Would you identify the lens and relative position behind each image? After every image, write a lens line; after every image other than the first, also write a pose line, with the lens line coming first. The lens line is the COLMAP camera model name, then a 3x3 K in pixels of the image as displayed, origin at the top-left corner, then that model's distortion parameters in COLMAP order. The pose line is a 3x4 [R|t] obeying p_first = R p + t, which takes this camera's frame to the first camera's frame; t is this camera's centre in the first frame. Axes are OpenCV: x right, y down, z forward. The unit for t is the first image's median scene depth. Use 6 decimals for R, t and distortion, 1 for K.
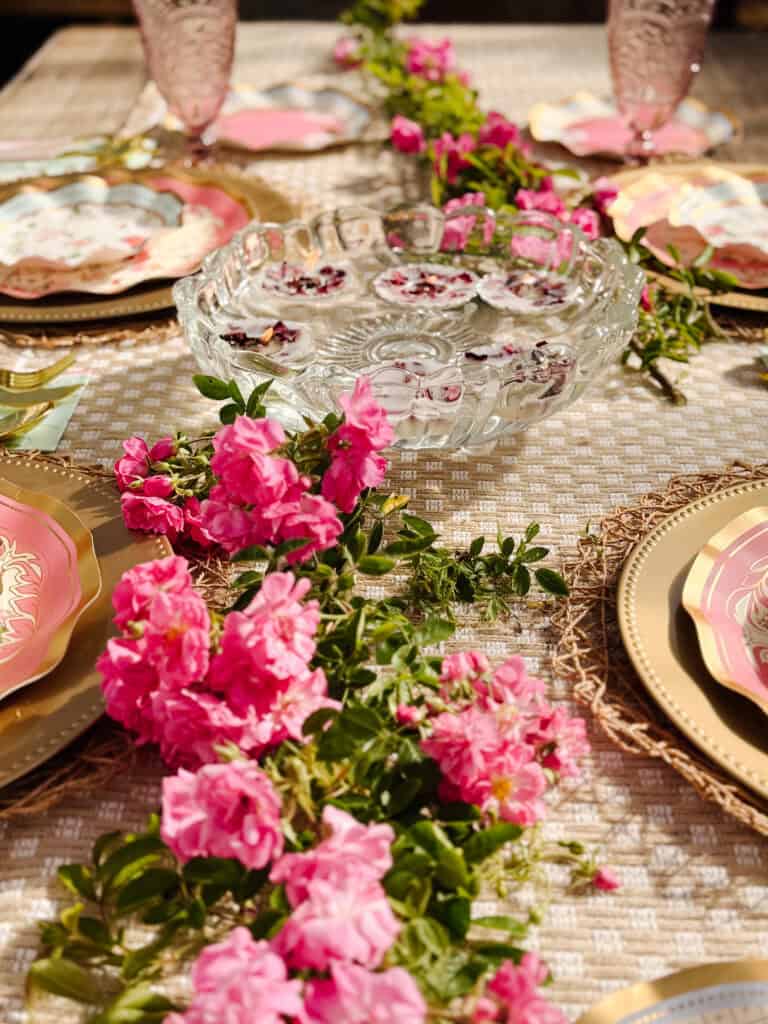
lens RADIAL K [[1306.0, 0, 384.0], [0, 1306.0, 512.0], [0, 0, 1]] dist [0.149880, -0.348085]
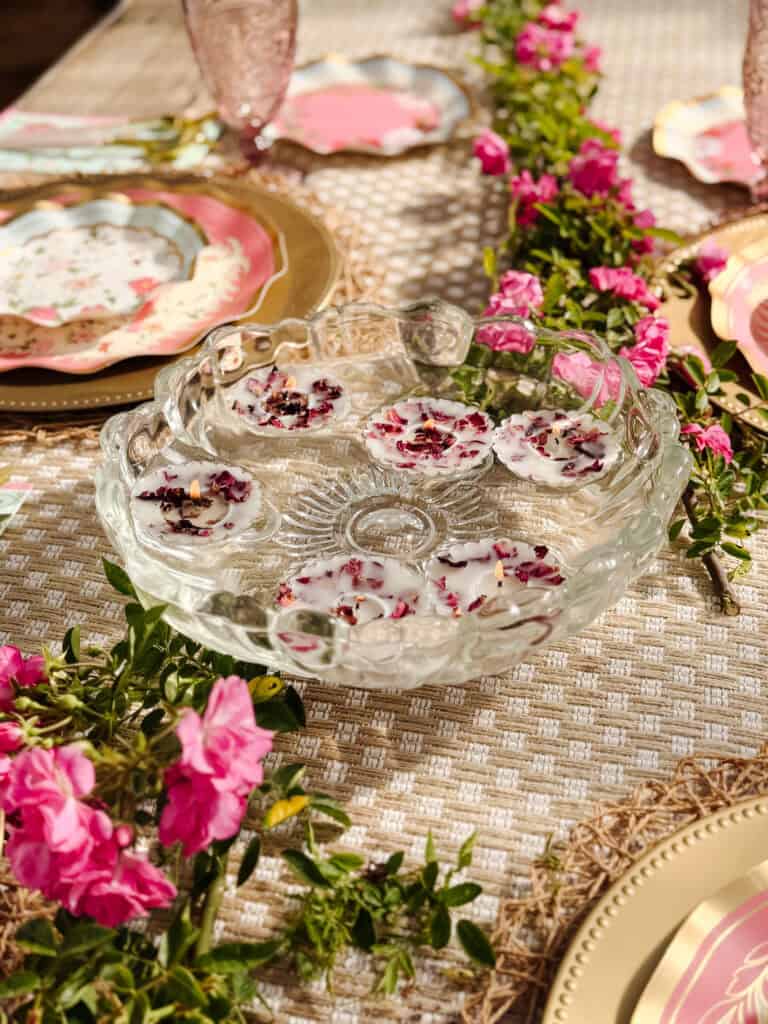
lens RADIAL K [[1306.0, 0, 384.0], [0, 1306.0, 512.0], [0, 0, 1]] dist [0.149880, -0.348085]
pose [[0.987548, 0.095669, -0.124887, 0.107774], [-0.083146, 0.991313, 0.101910, -0.194785], [0.133552, -0.090257, 0.986923, 0.191798]]
